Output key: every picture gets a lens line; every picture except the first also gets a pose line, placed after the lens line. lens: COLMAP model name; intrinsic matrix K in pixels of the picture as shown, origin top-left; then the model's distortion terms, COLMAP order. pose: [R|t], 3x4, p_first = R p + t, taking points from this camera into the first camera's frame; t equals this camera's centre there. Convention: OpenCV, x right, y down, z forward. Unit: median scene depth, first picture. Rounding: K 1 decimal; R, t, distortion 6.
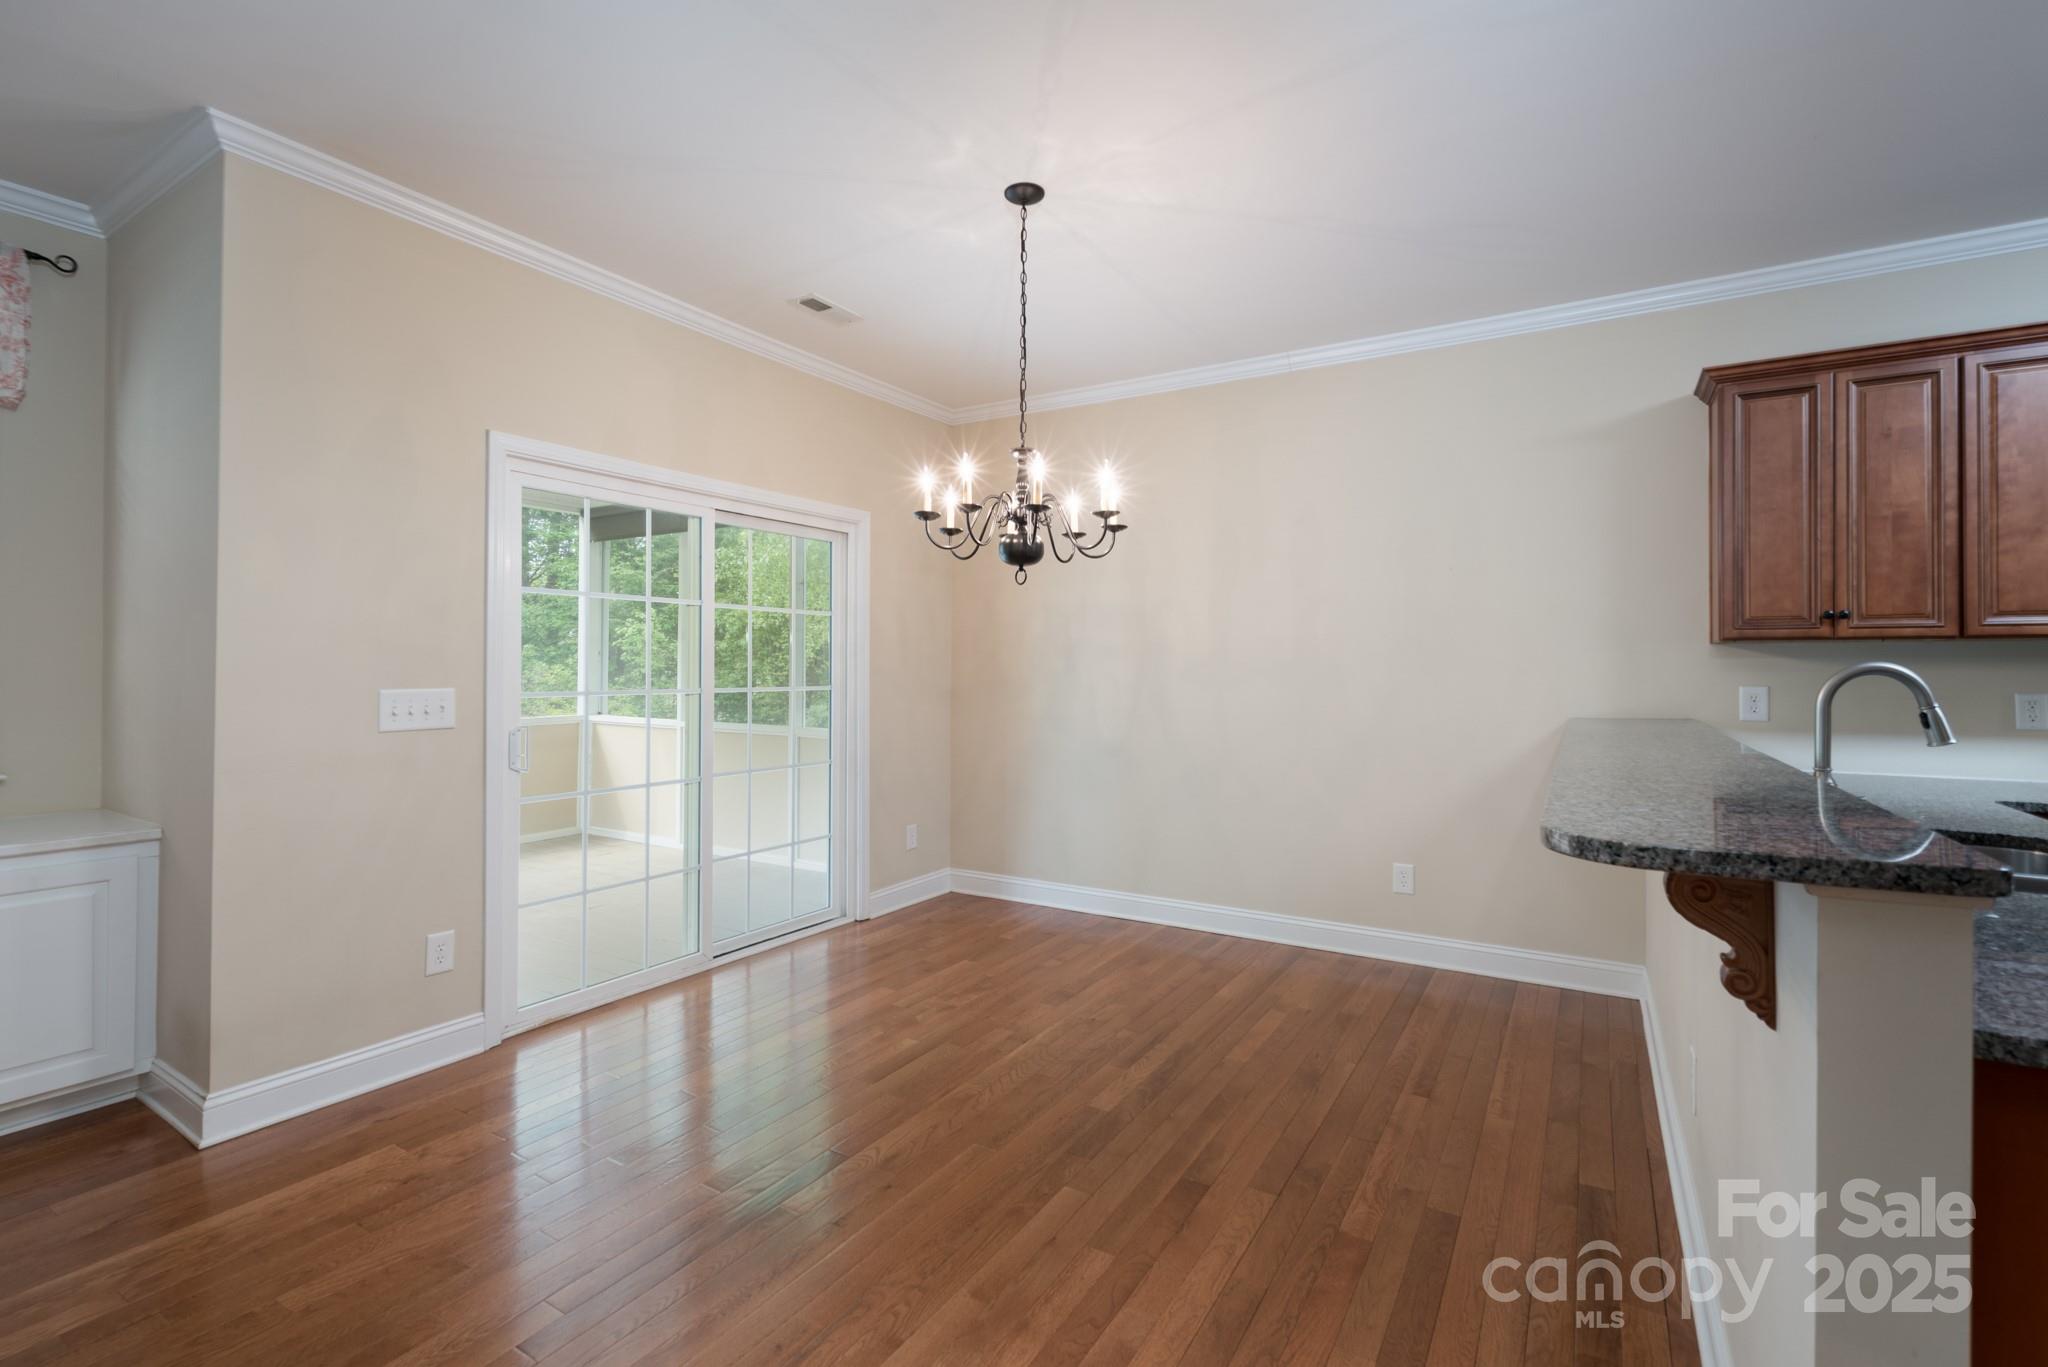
lens RADIAL K [[932.4, 0, 1026.1], [0, 932.4, 669.8], [0, 0, 1]] dist [-0.005117, 0.001849]
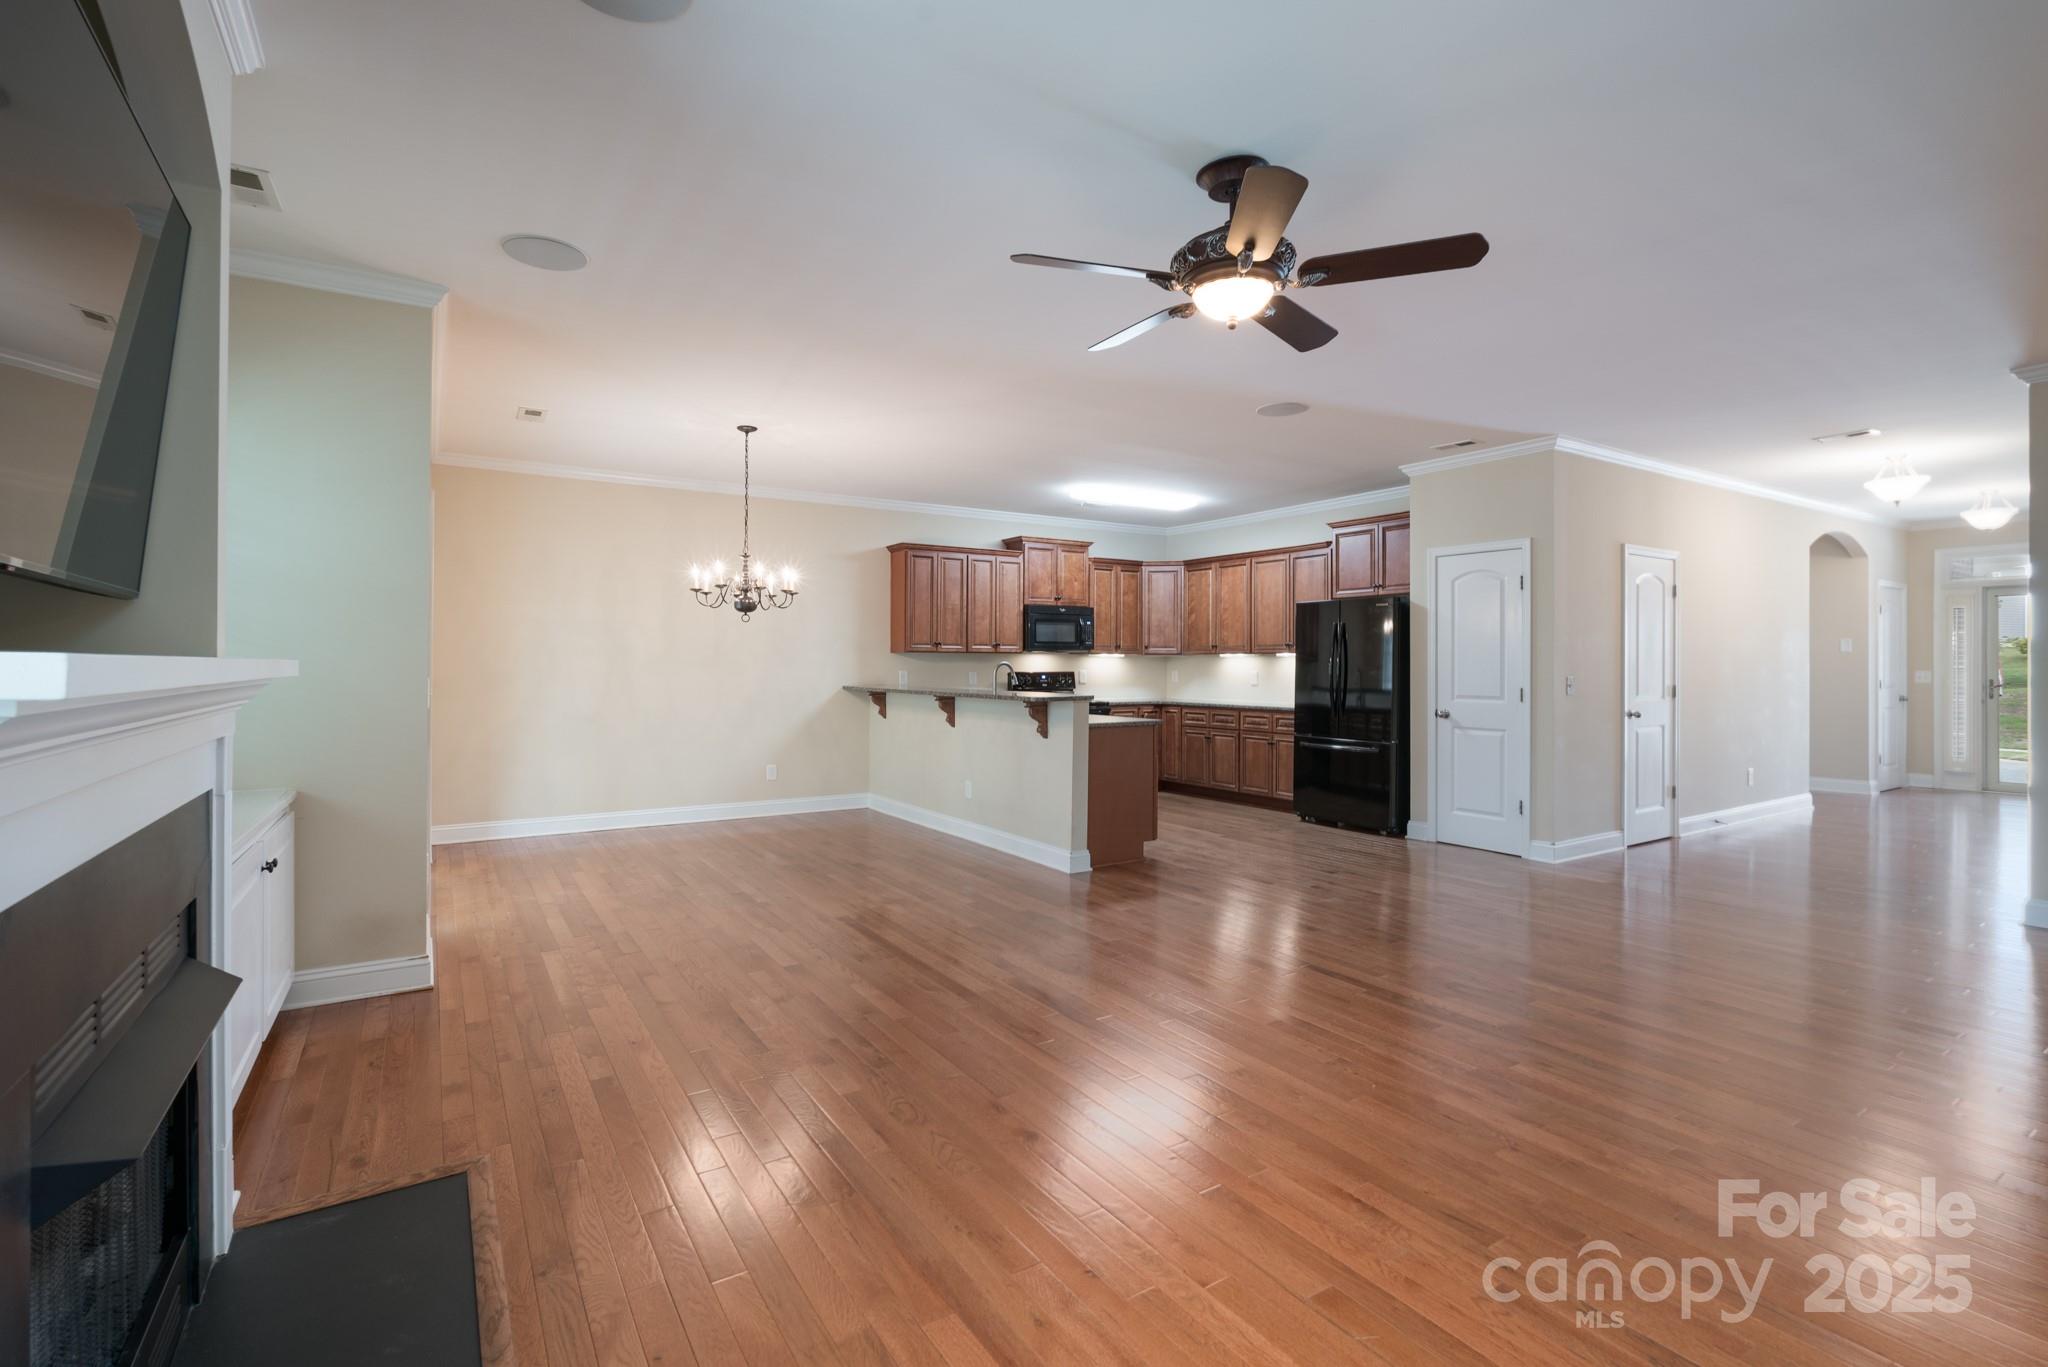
lens RADIAL K [[932.4, 0, 1024.0], [0, 932.4, 686.9], [0, 0, 1]] dist [-0.005117, 0.001849]
pose [[0.431138, -0.023281, 0.901985, -1.481632], [-0.000206, 0.999665, 0.025900, -0.002534], [-0.902286, -0.011352, 0.430989, -0.395637]]
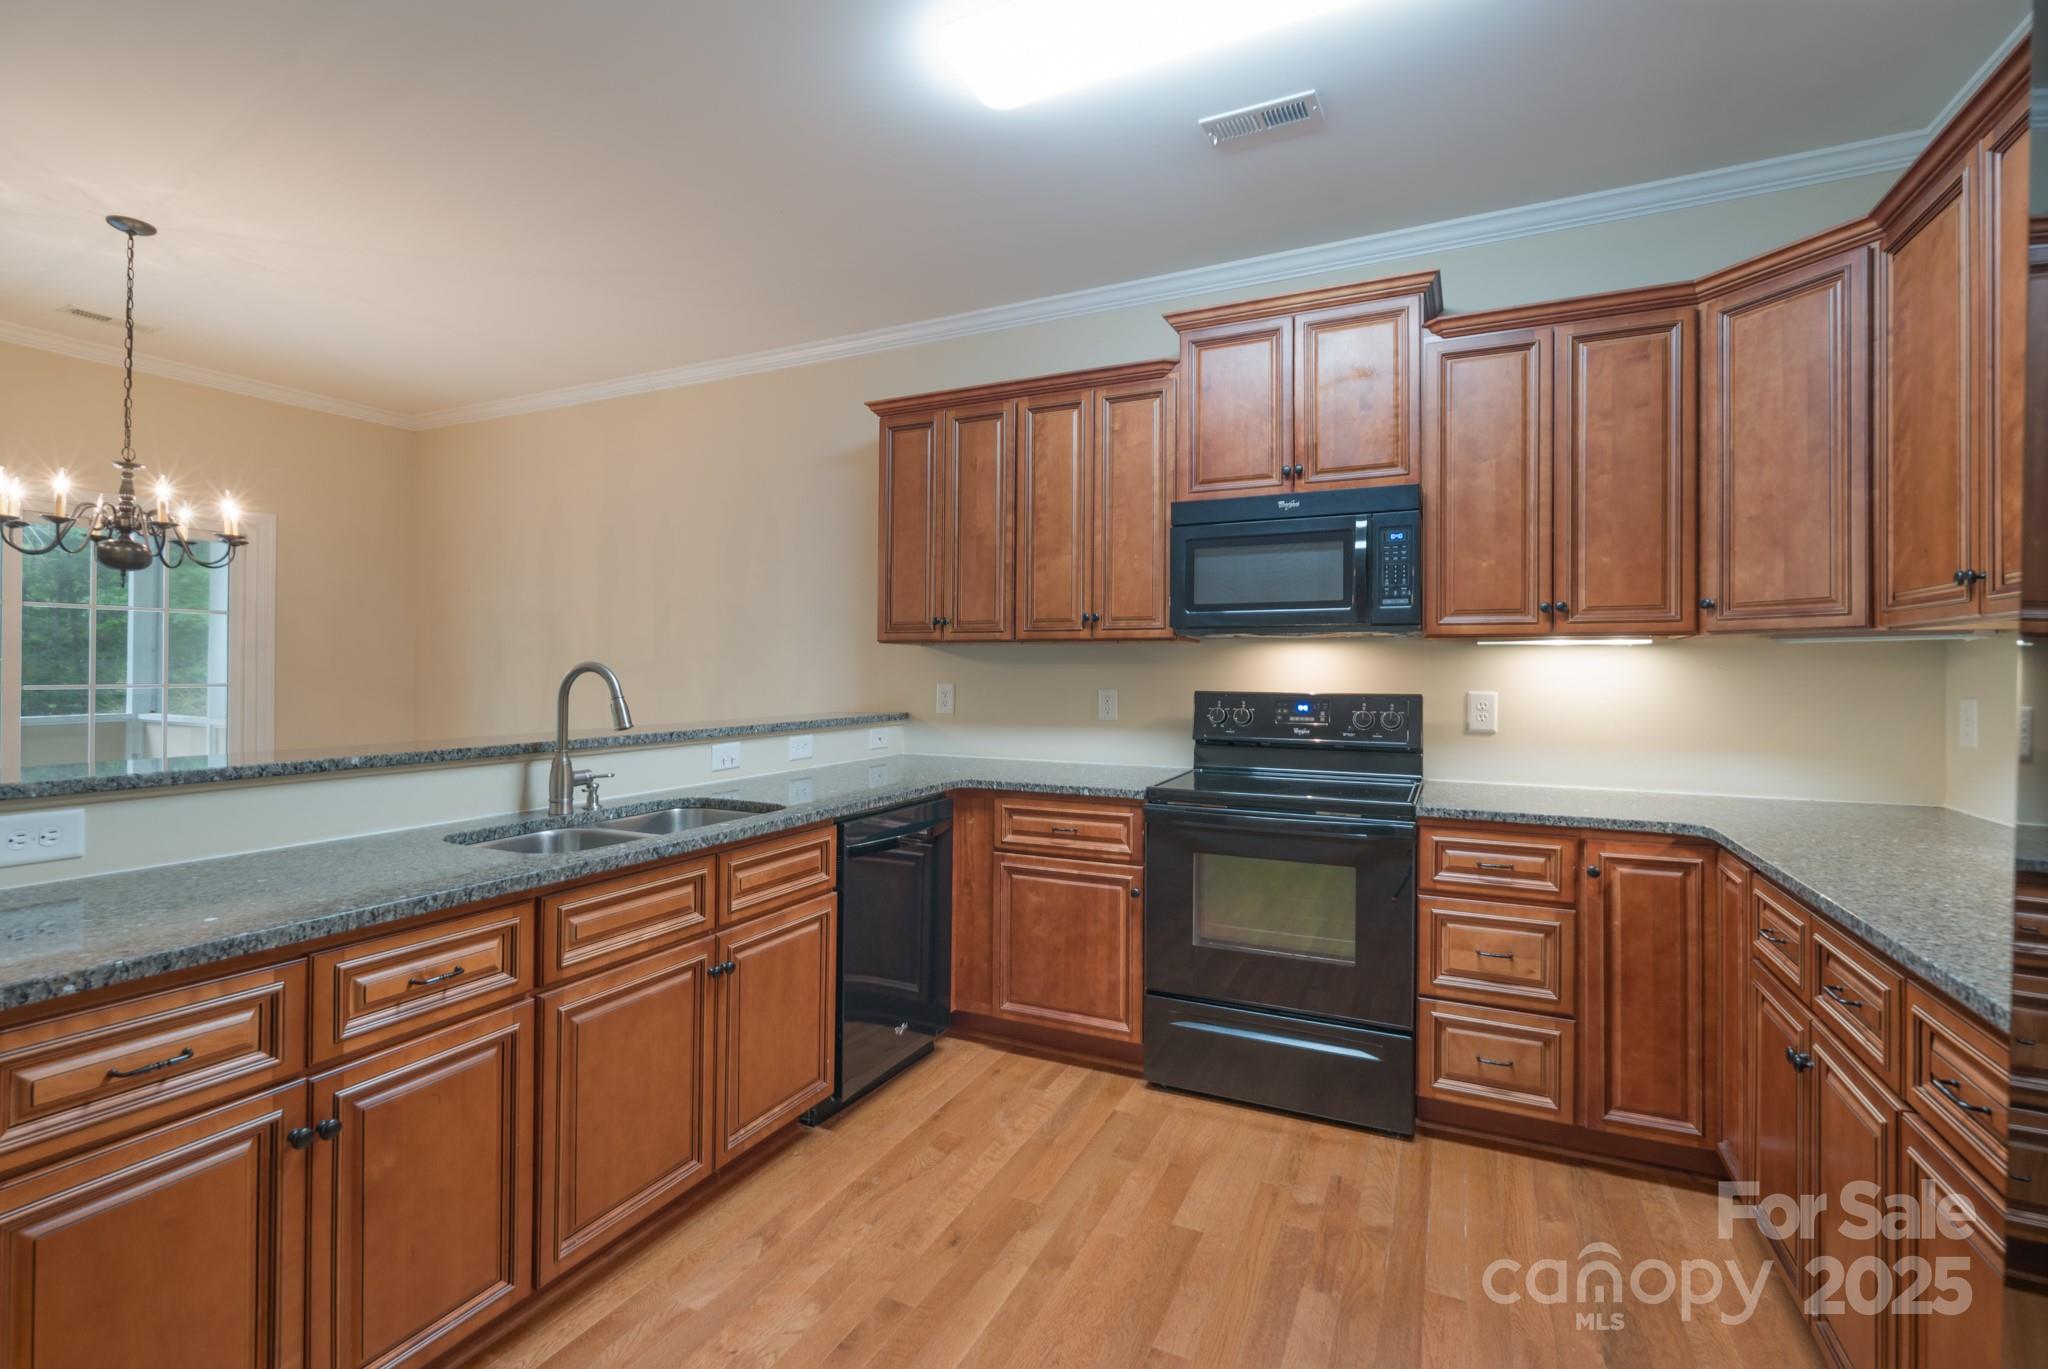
lens RADIAL K [[932.4, 0, 1013.2], [0, 932.4, 671.4], [0, 0, 1]] dist [-0.005117, 0.001849]
pose [[0.995242, 0.001347, 0.097420, 0.857798], [-0.001622, 0.999995, 0.002742, -0.000124], [-0.097415, -0.002887, 0.995240, -0.161169]]
